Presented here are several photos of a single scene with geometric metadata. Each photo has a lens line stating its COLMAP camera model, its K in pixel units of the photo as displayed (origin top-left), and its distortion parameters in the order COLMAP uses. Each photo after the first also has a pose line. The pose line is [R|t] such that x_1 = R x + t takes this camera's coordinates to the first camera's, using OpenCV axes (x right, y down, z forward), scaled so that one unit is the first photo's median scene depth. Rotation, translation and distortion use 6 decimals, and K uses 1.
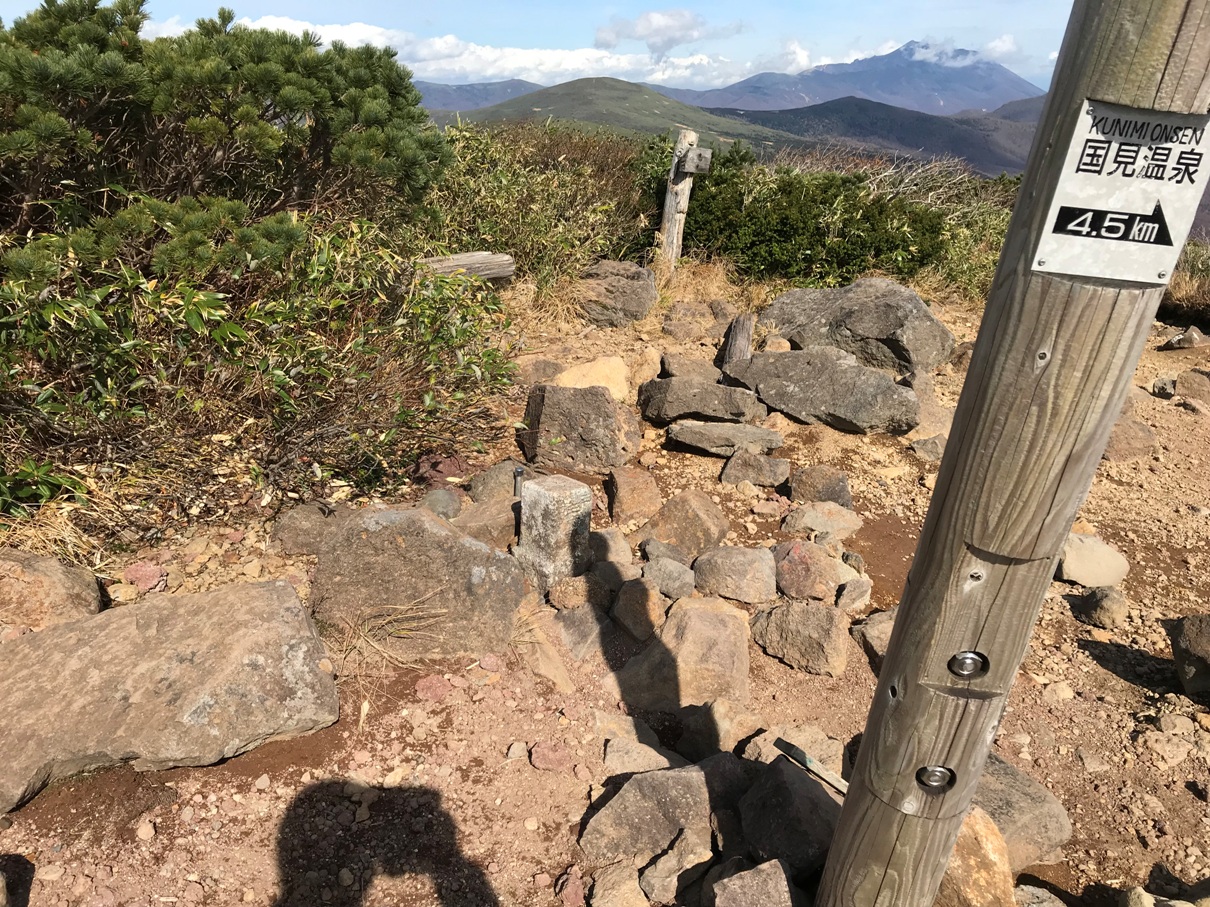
lens RADIAL K [[986.6, 0, 605.0], [0, 986.6, 453.5], [0, 0, 1]] dist [0.105280, -0.237766]
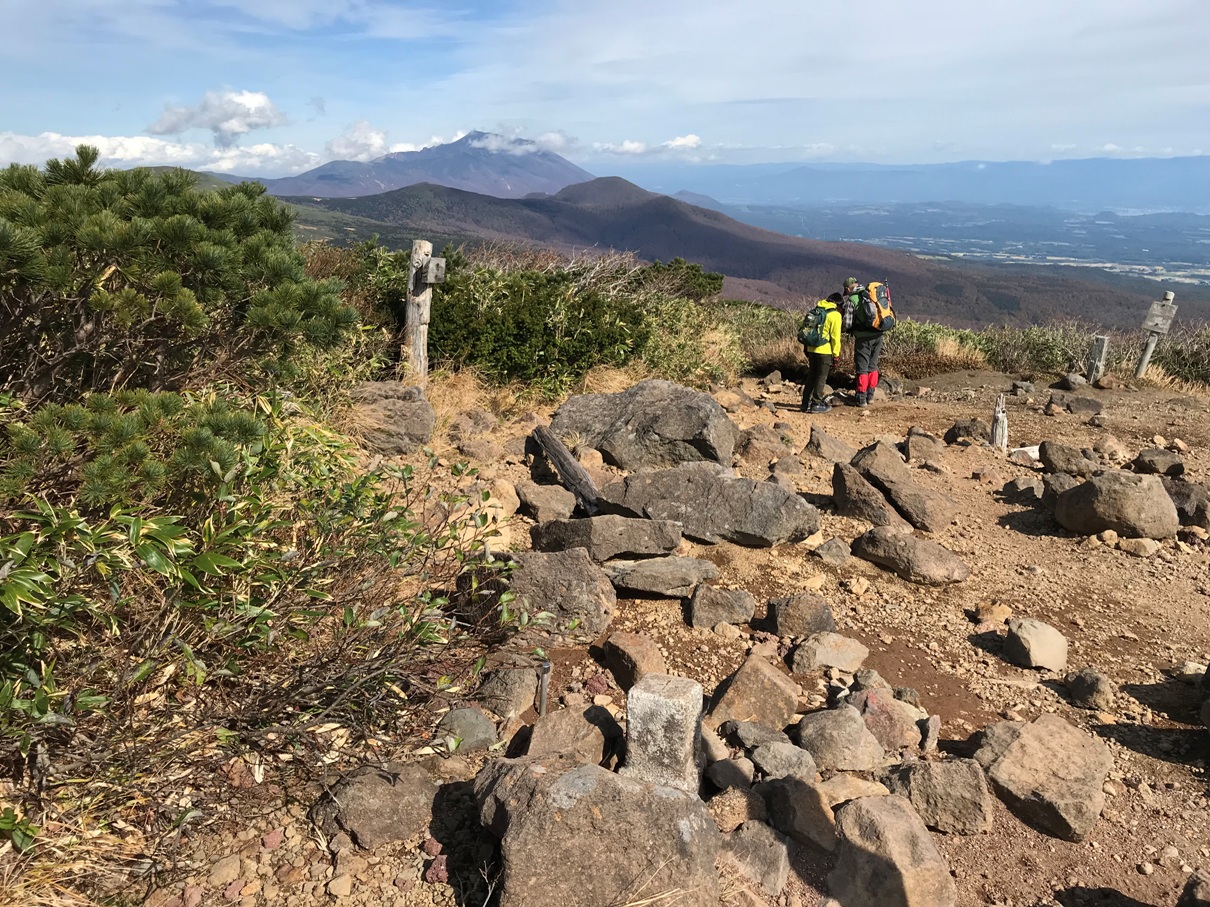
lens RADIAL K [[986.6, 0, 605.0], [0, 986.6, 453.5], [0, 0, 1]] dist [0.105280, -0.237766]
pose [[0.918771, -0.116473, 0.377218, -0.158160], [0.145581, 0.988108, -0.049488, -0.053193], [-0.366968, 0.100384, 0.924801, 0.073763]]
